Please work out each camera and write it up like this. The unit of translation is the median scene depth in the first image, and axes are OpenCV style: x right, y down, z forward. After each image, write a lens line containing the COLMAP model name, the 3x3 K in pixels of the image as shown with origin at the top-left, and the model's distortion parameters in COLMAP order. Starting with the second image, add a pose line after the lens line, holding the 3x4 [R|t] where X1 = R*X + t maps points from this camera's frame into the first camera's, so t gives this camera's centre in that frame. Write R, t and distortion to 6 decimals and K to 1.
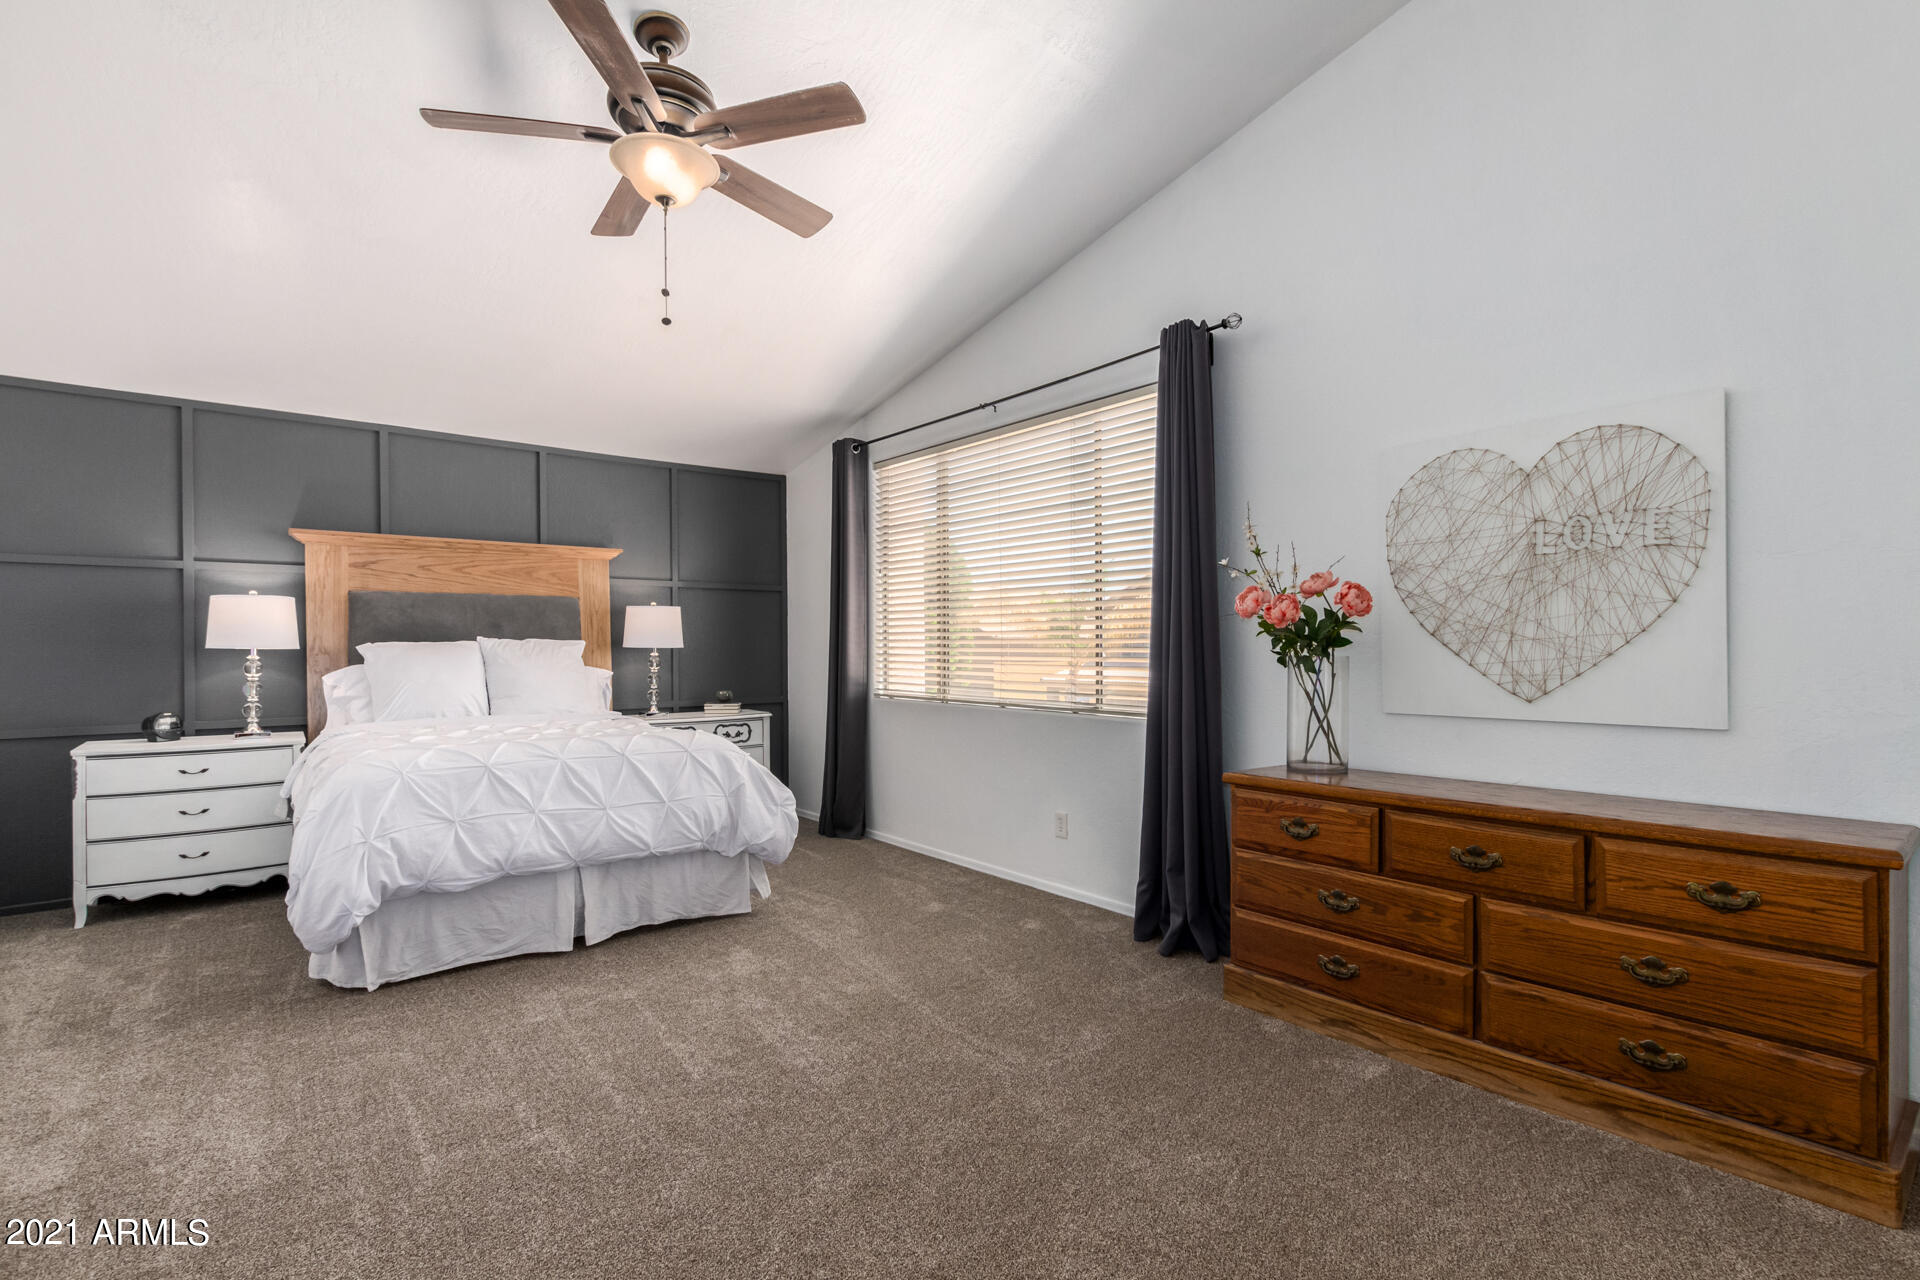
lens RADIAL K [[890.7, 0, 960.0], [0, 890.7, 640.0], [0, 0, 1]] dist [-0.004652, -0.001214]
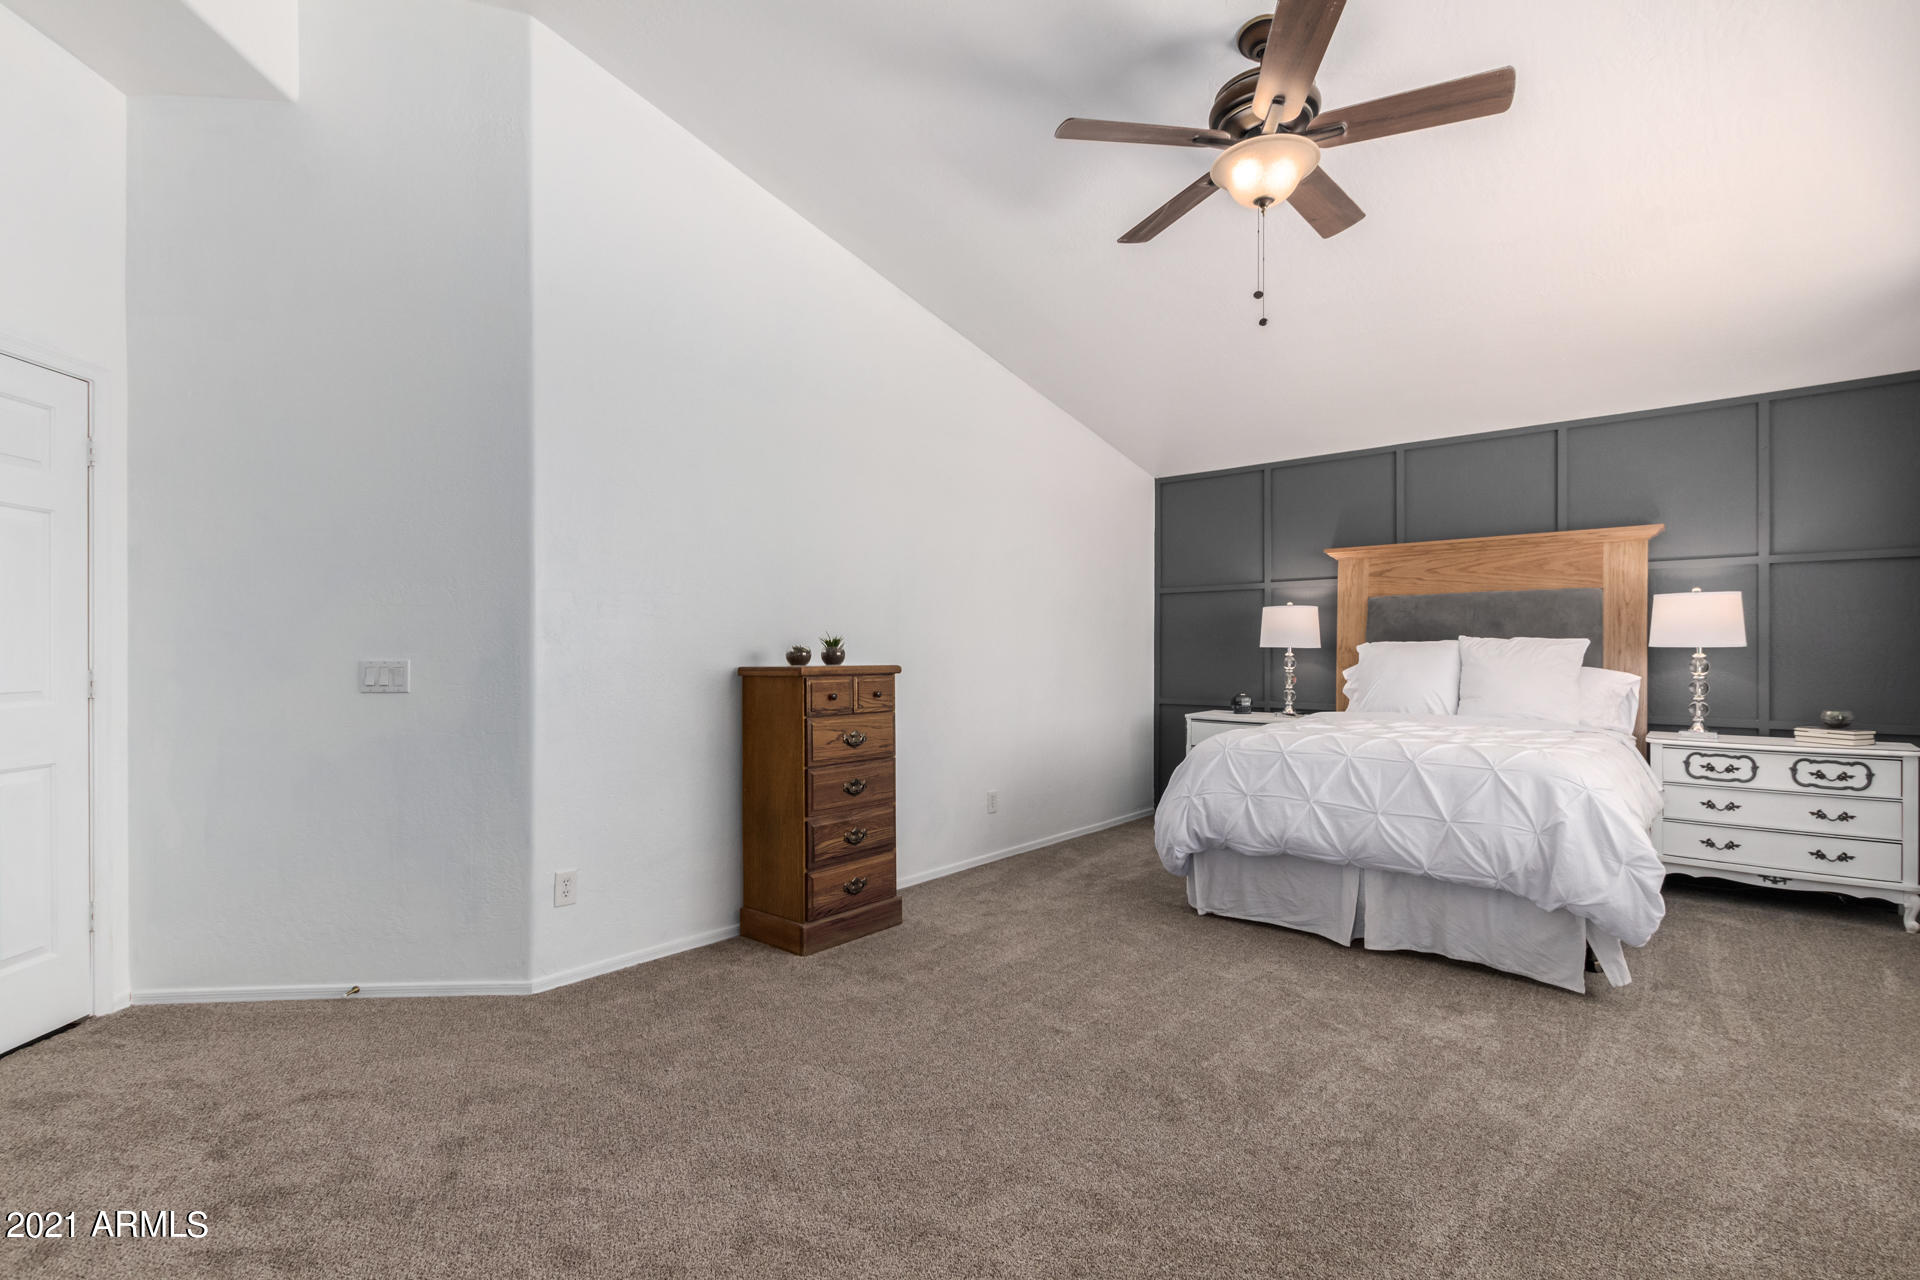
lens RADIAL K [[877.5, 0, 961.5], [0, 877.5, 646.1], [0, 0, 1]] dist [0.001575, -0.000808]
pose [[0.180447, -0.000042, -0.983585, 0.425645], [0.008599, 0.999962, 0.001535, 0.001794], [0.983547, -0.008735, 0.180441, 0.354748]]
